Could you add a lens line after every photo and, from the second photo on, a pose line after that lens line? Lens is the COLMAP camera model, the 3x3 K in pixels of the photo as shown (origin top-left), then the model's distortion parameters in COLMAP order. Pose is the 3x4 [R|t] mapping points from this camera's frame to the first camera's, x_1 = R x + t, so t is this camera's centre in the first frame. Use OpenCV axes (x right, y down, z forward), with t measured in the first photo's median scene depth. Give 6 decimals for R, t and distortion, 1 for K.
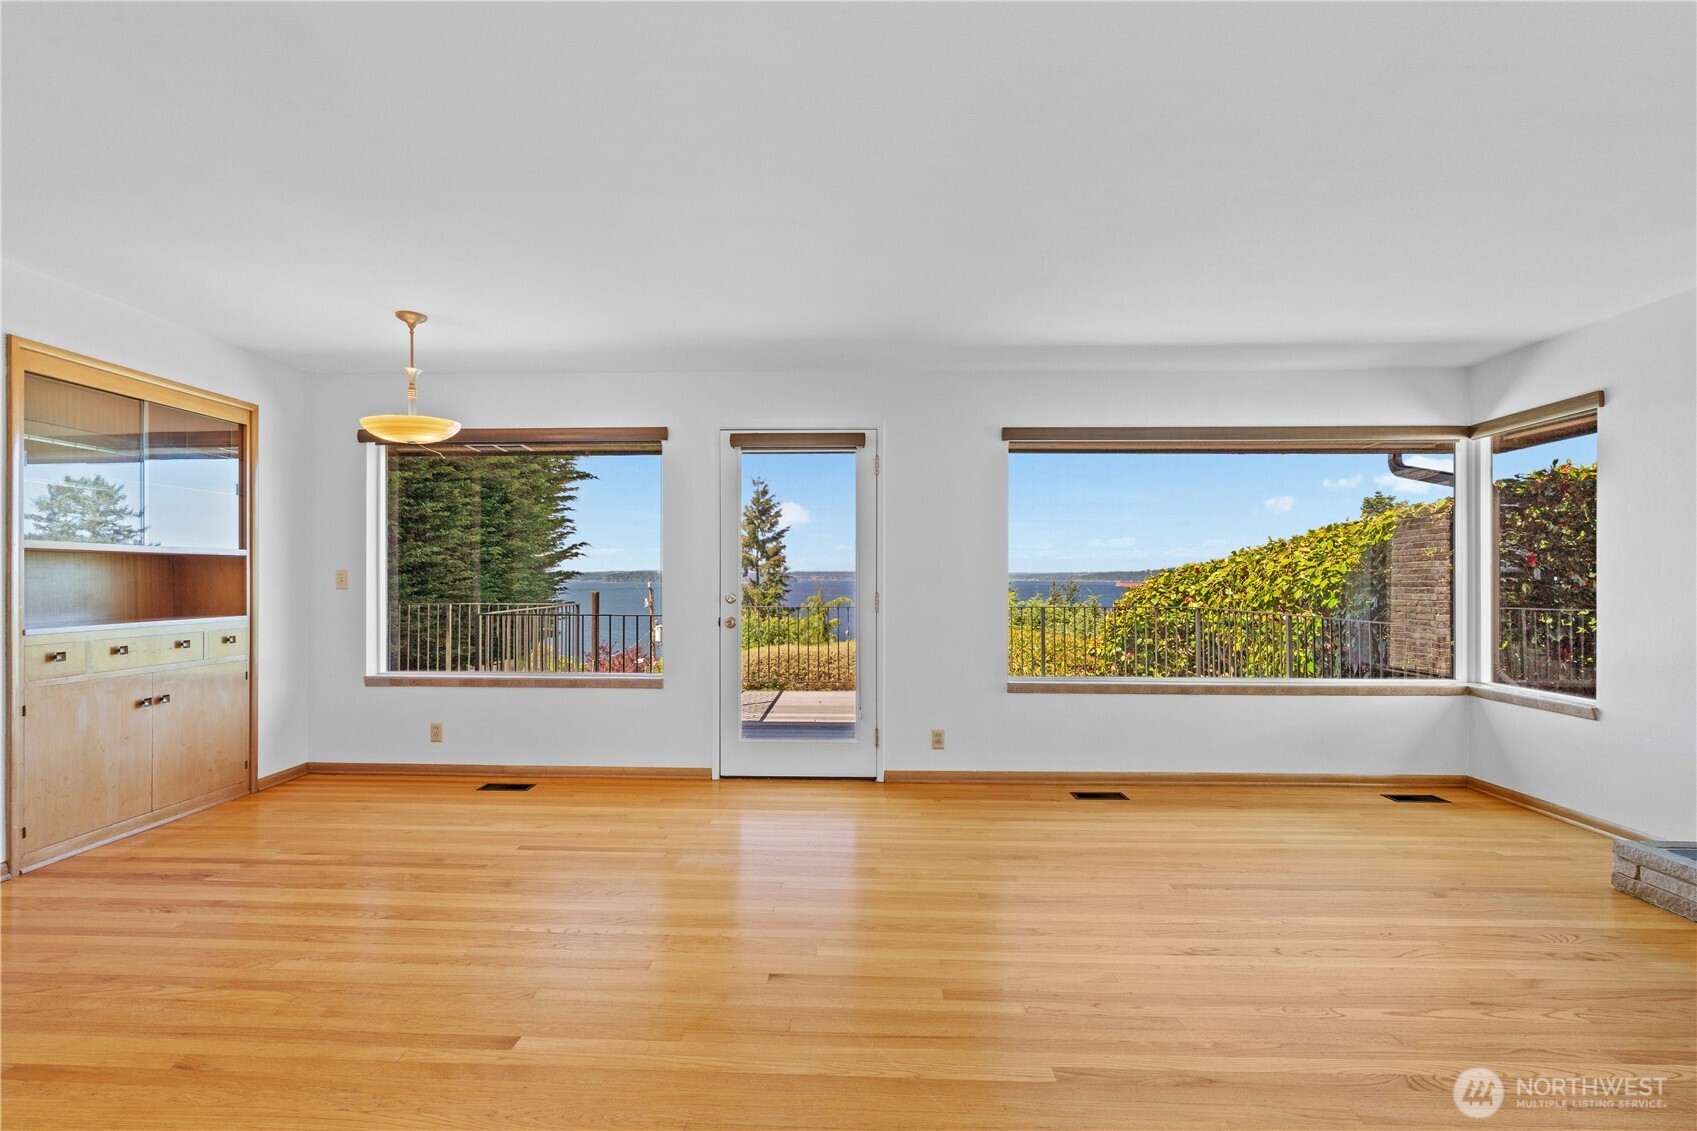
lens RADIAL K [[779.4, 0, 828.8], [0, 779.4, 571.4], [0, 0, 1]] dist [-0.004396, 0.002517]
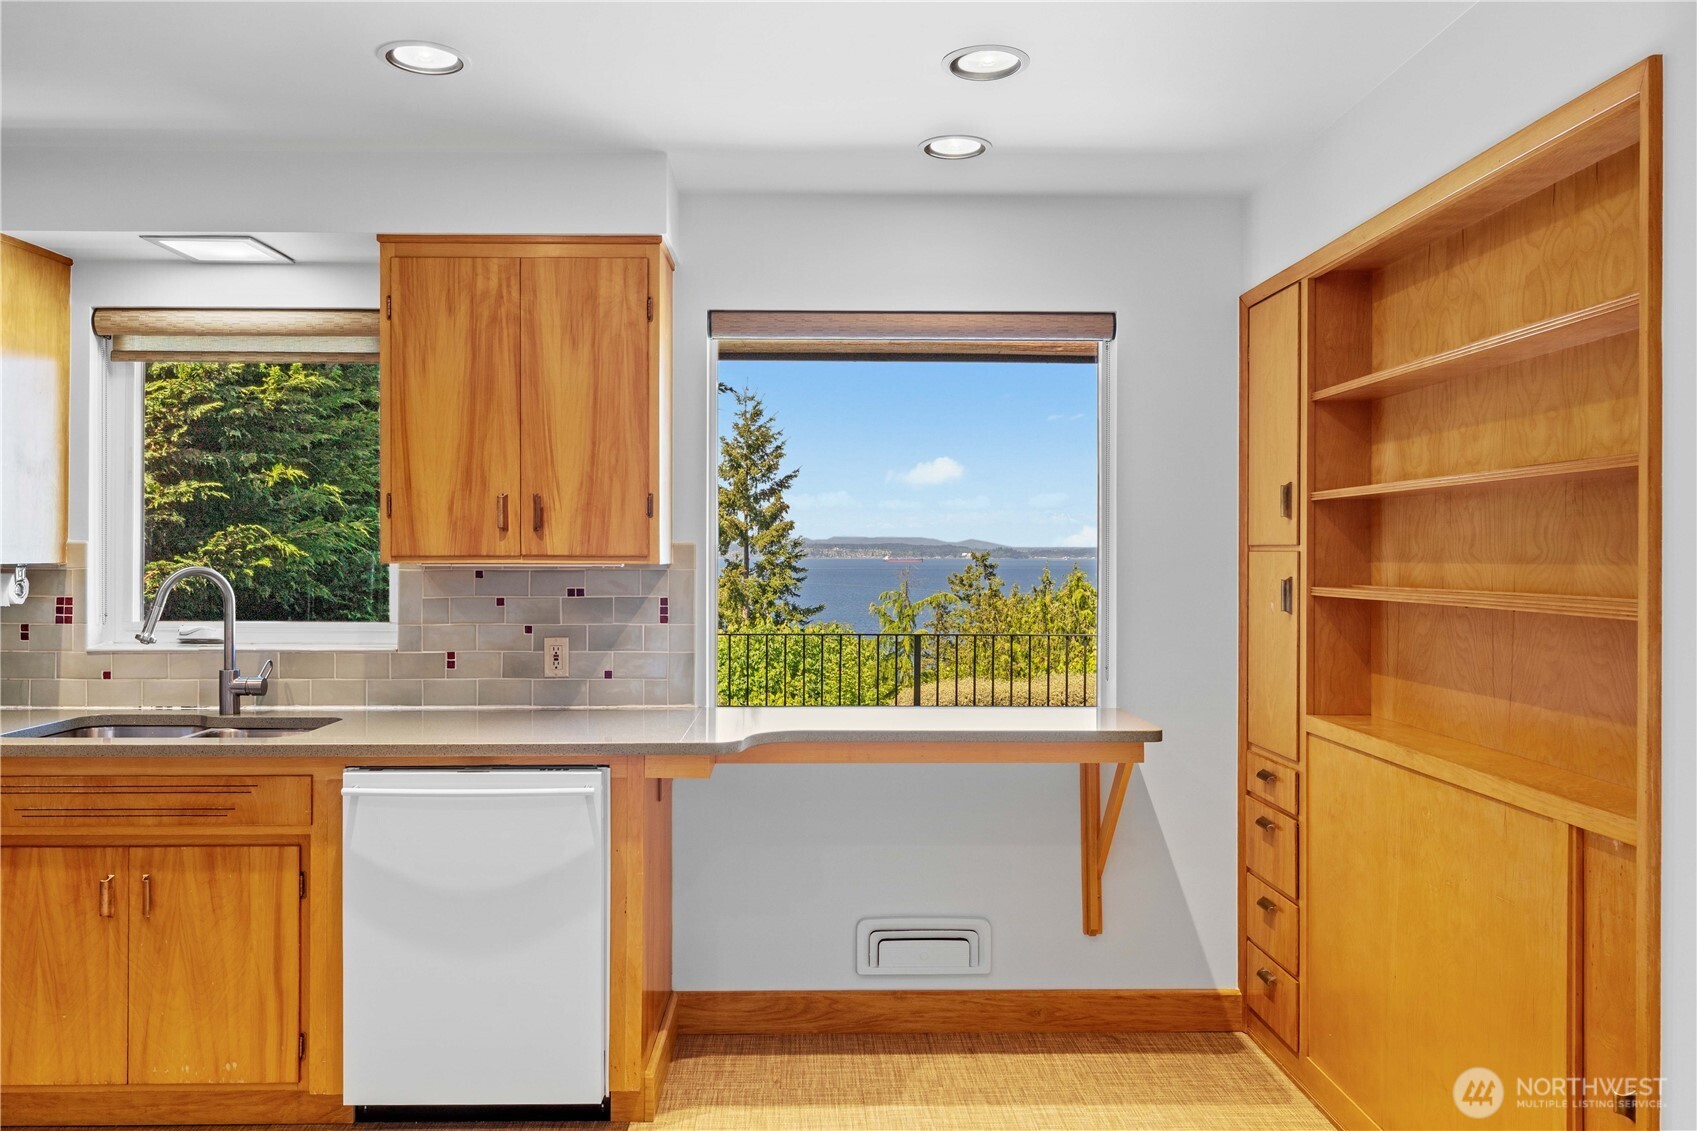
lens RADIAL K [[1263.0, 0, 831.0], [0, 1263.0, 565.9], [0, 0, 1]] dist [0.003841, 0.006299]
pose [[0.997936, 0.001344, 0.064203, -1.142164], [-0.002510, 0.999833, 0.018085, -0.039993], [-0.064168, -0.018208, 0.997773, 0.255932]]
